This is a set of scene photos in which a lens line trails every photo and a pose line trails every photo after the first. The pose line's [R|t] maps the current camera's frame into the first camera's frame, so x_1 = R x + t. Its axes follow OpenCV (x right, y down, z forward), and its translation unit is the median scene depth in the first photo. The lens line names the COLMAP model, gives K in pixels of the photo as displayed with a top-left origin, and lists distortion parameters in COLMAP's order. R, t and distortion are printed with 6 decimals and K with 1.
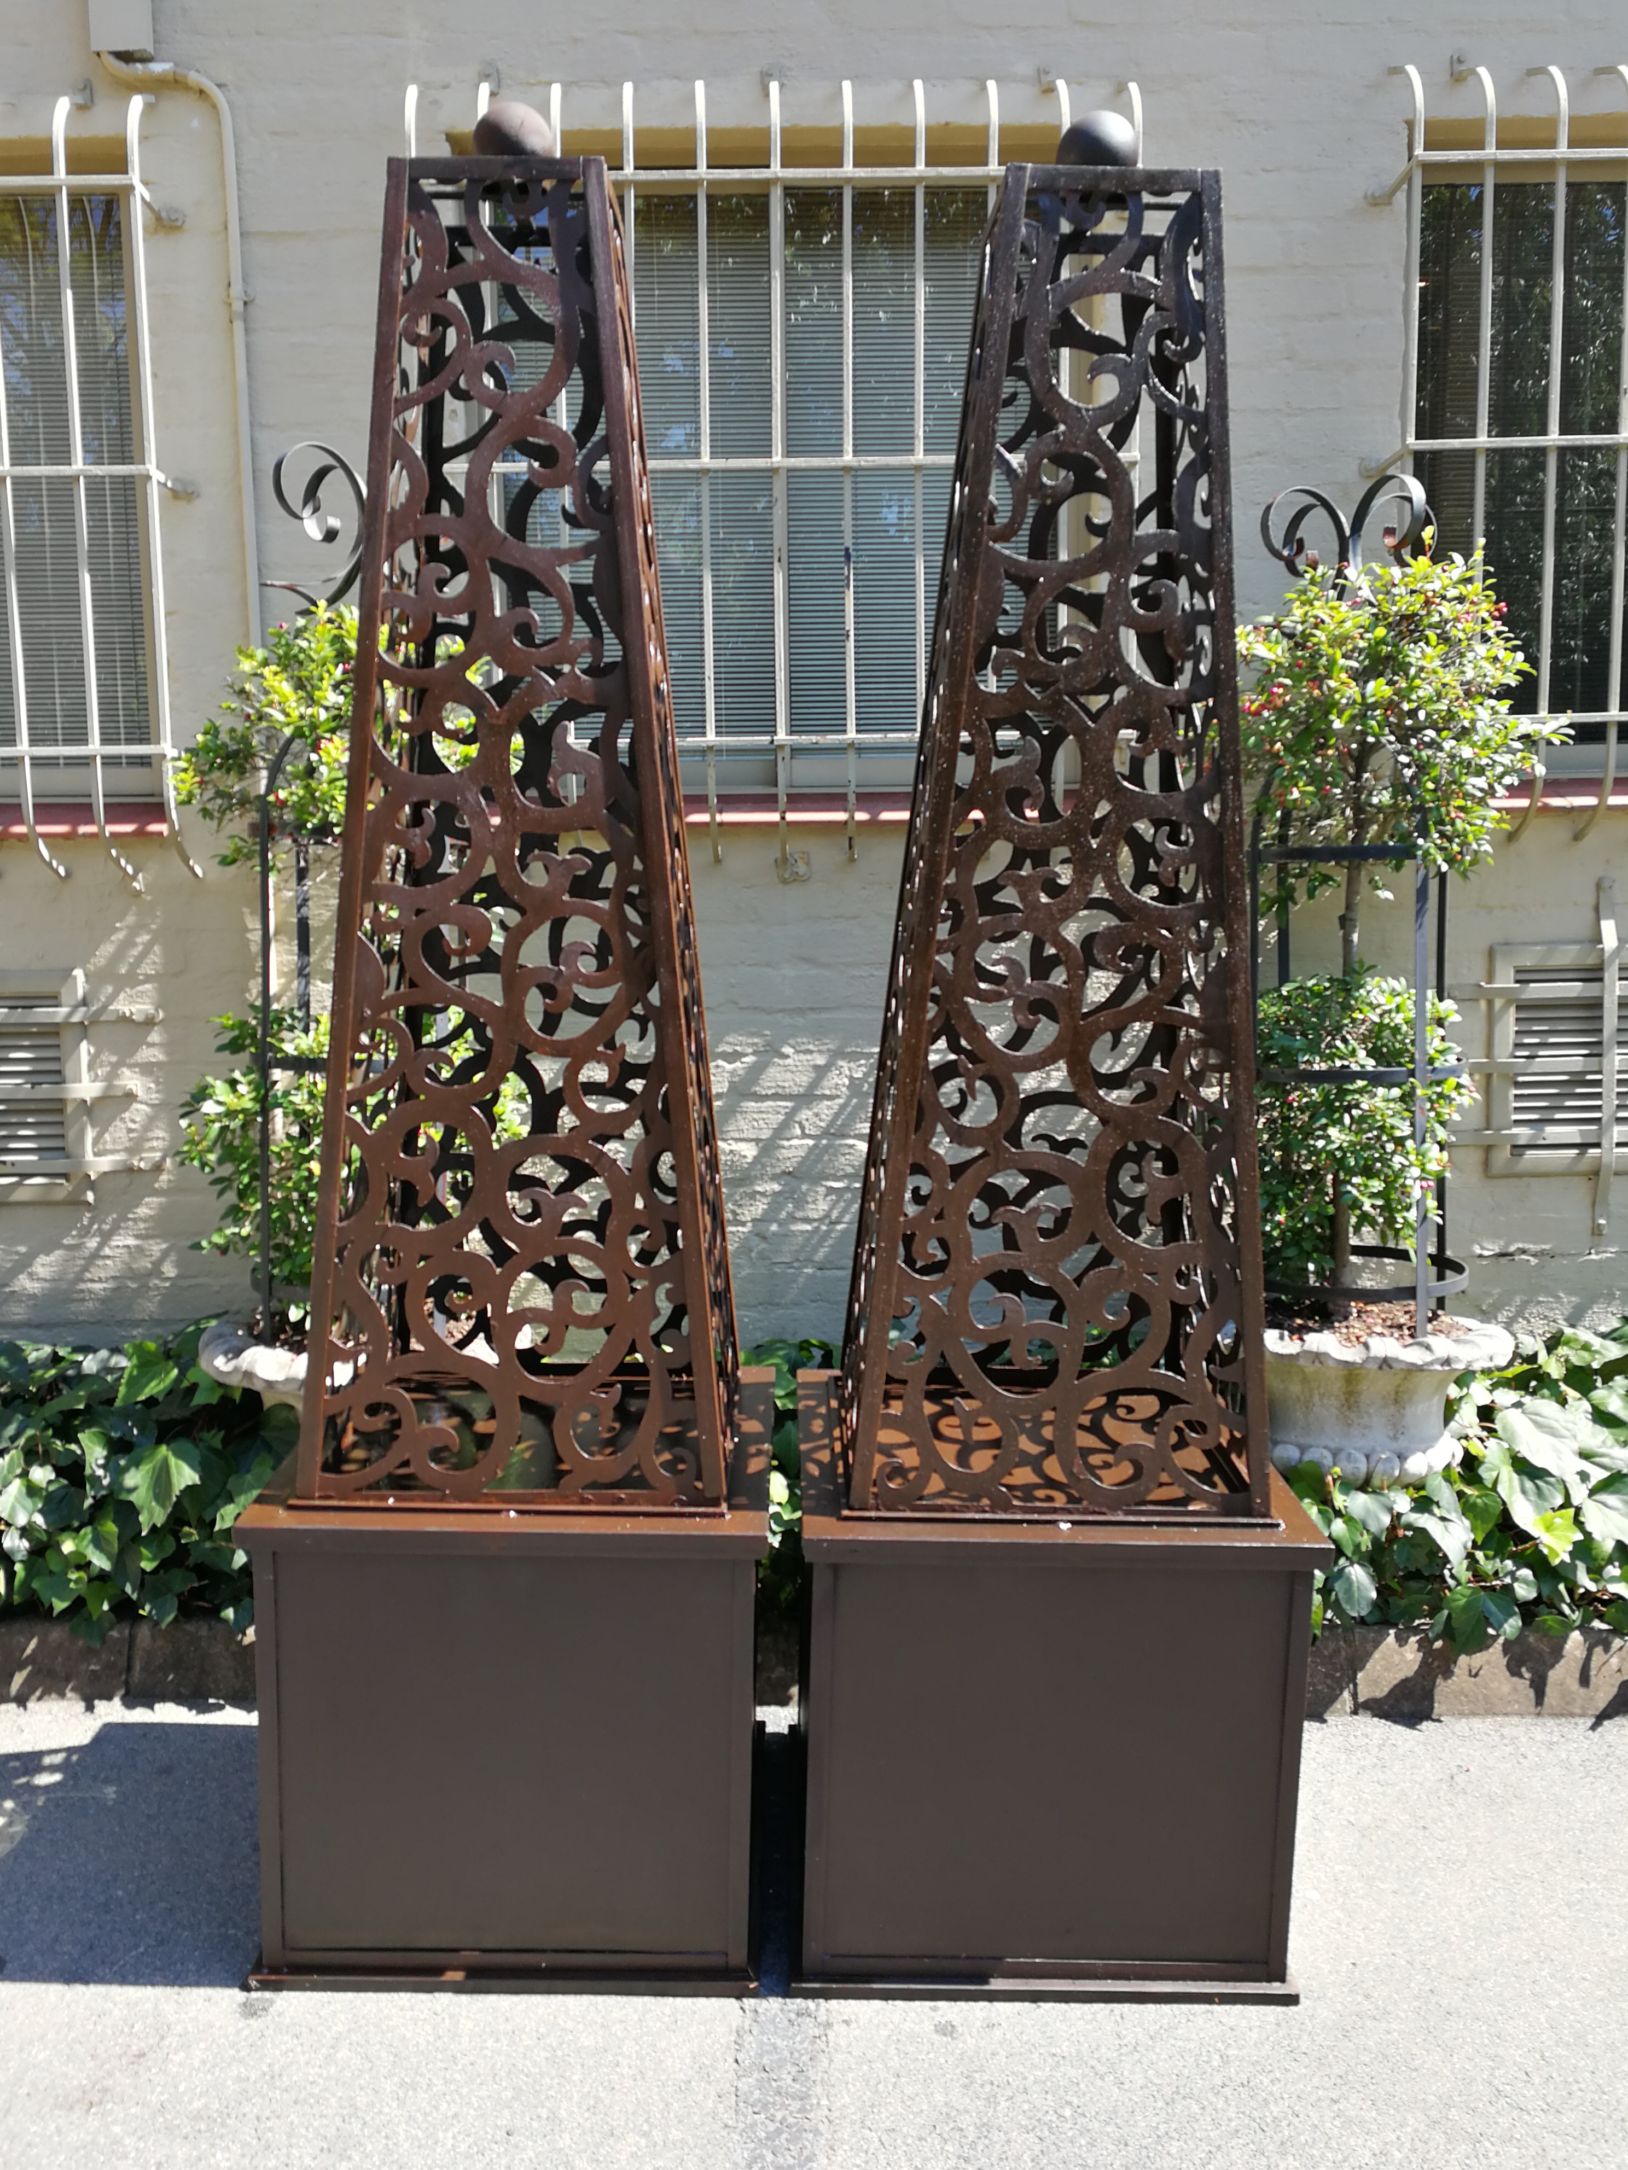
lens RADIAL K [[1780.5, 0, 778.5], [0, 1780.5, 1126.5], [0, 0, 1]] dist [0.034619, -0.040187]
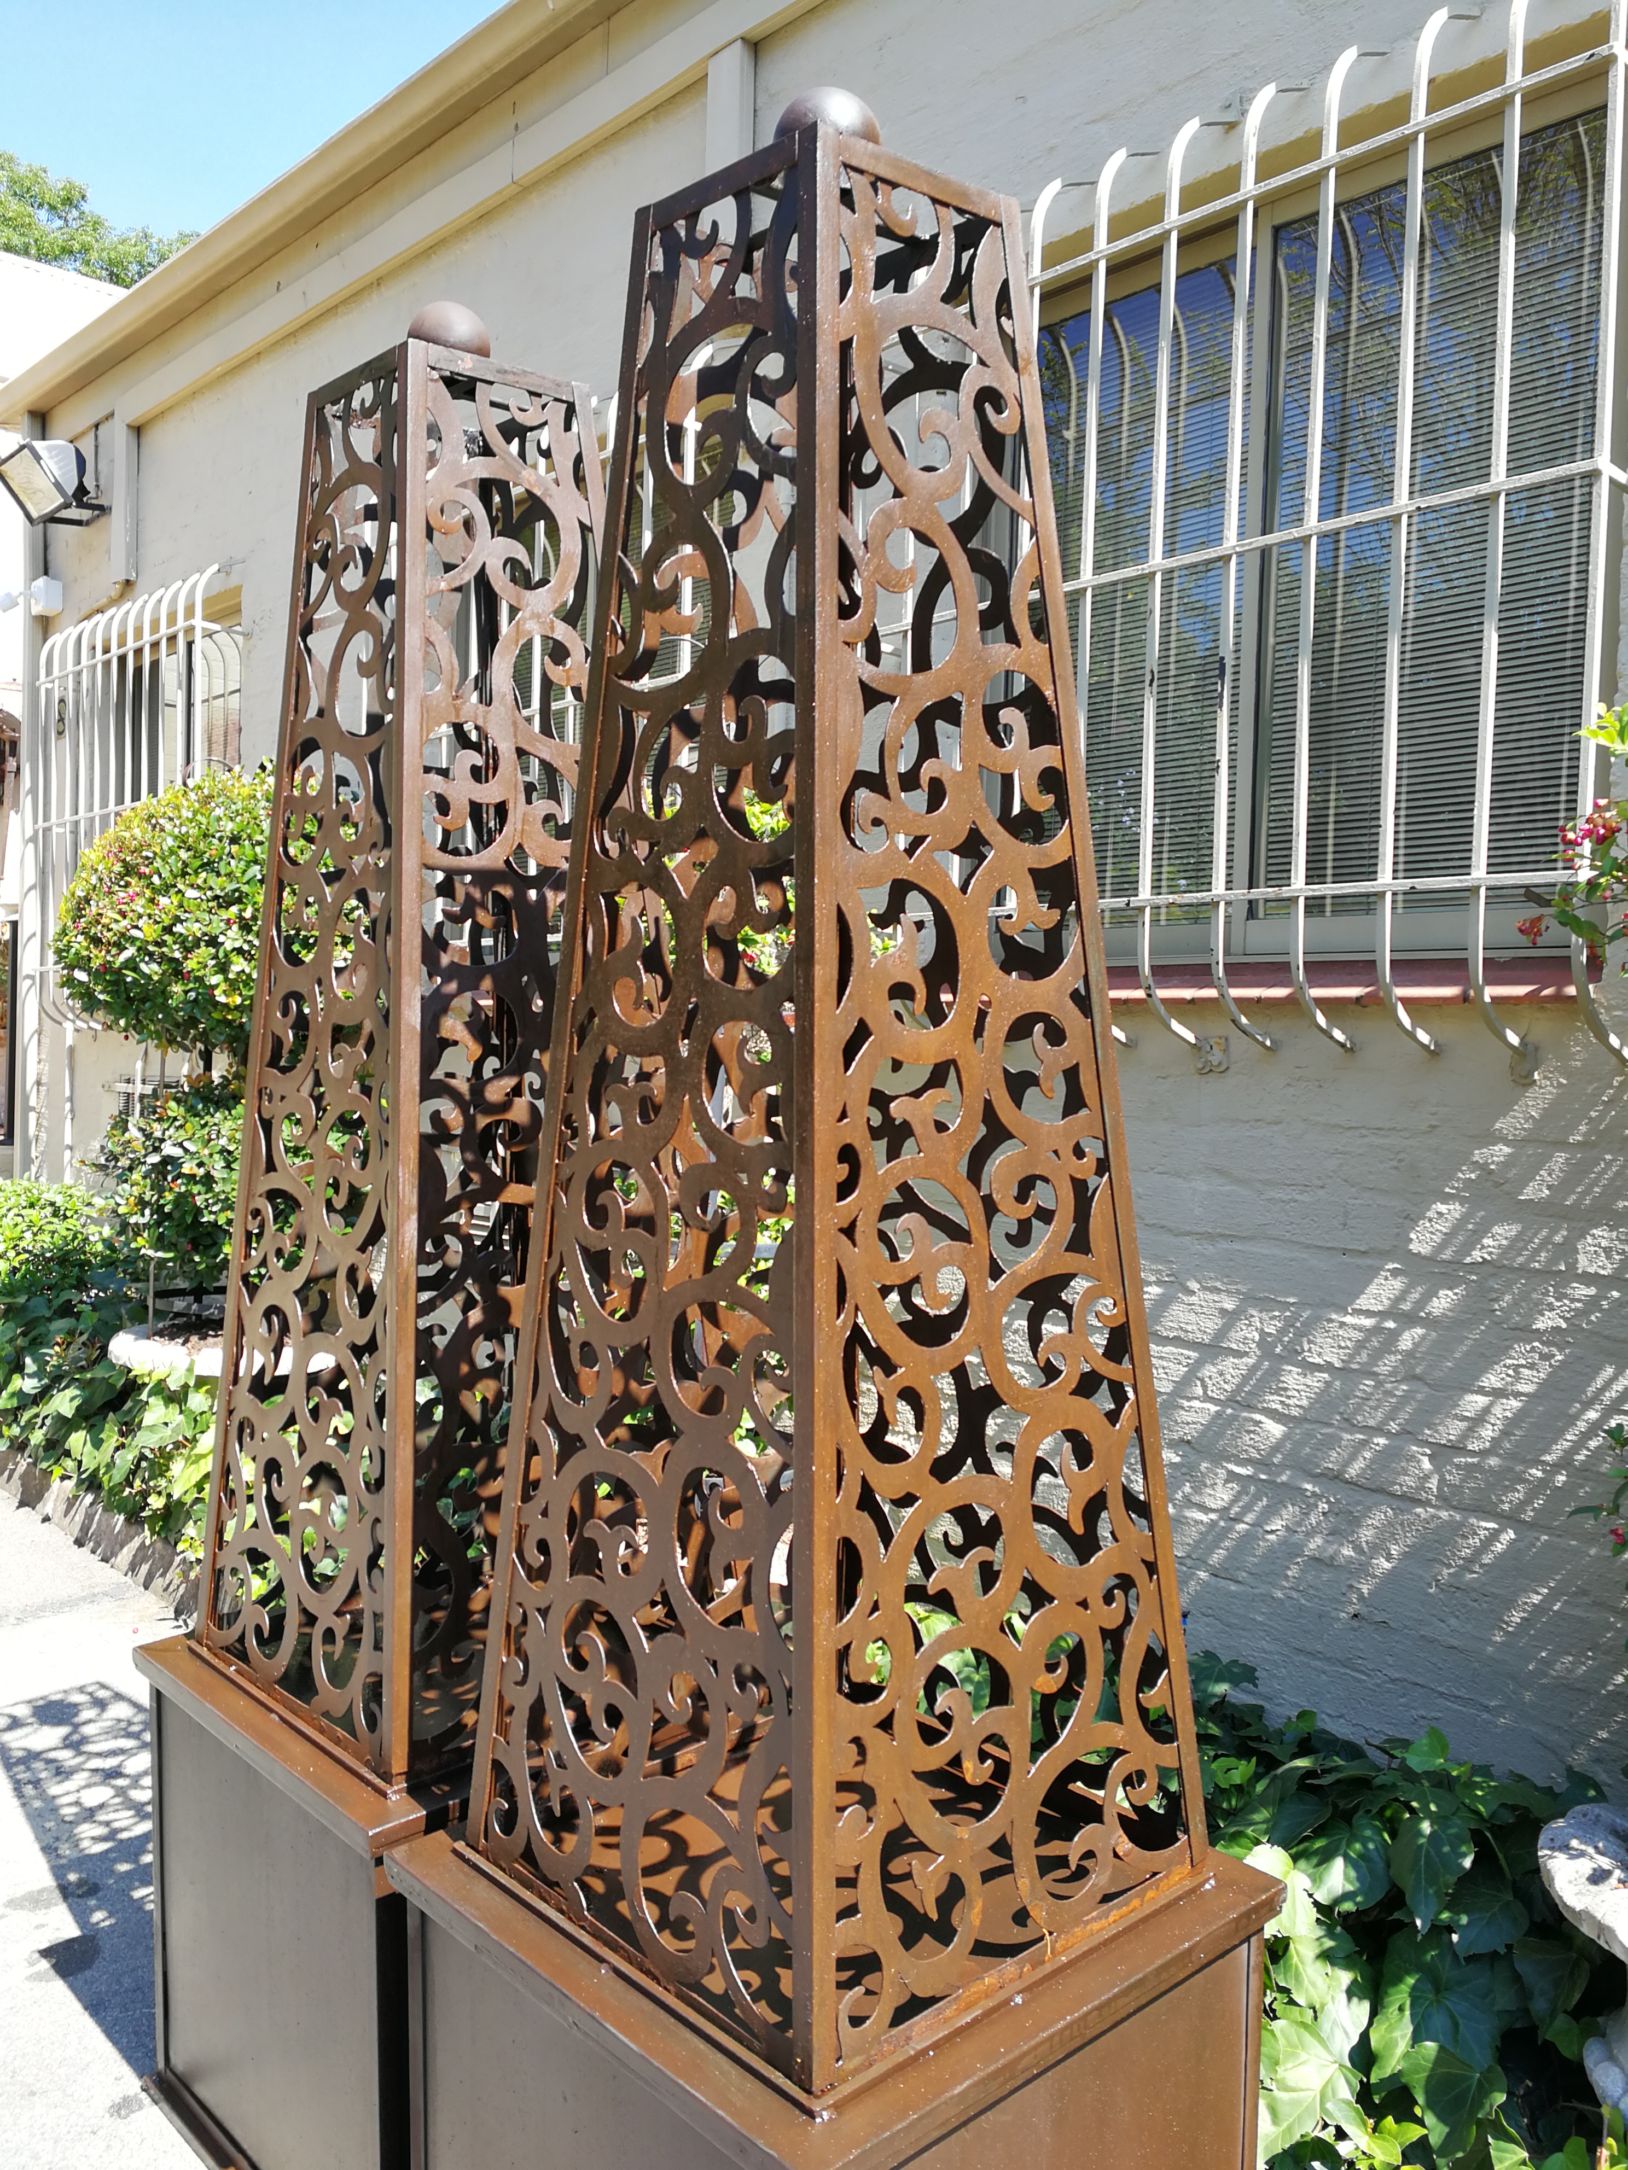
lens RADIAL K [[1780.5, 0, 799.2], [0, 1780.5, 1112.7], [0, 0, 1]] dist [0.034619, -0.040187]
pose [[0.651179, 0.054999, -0.756928, 0.555728], [-0.121907, 0.992000, -0.032796, -0.082070], [0.749069, 0.113631, 0.652674, 0.399123]]
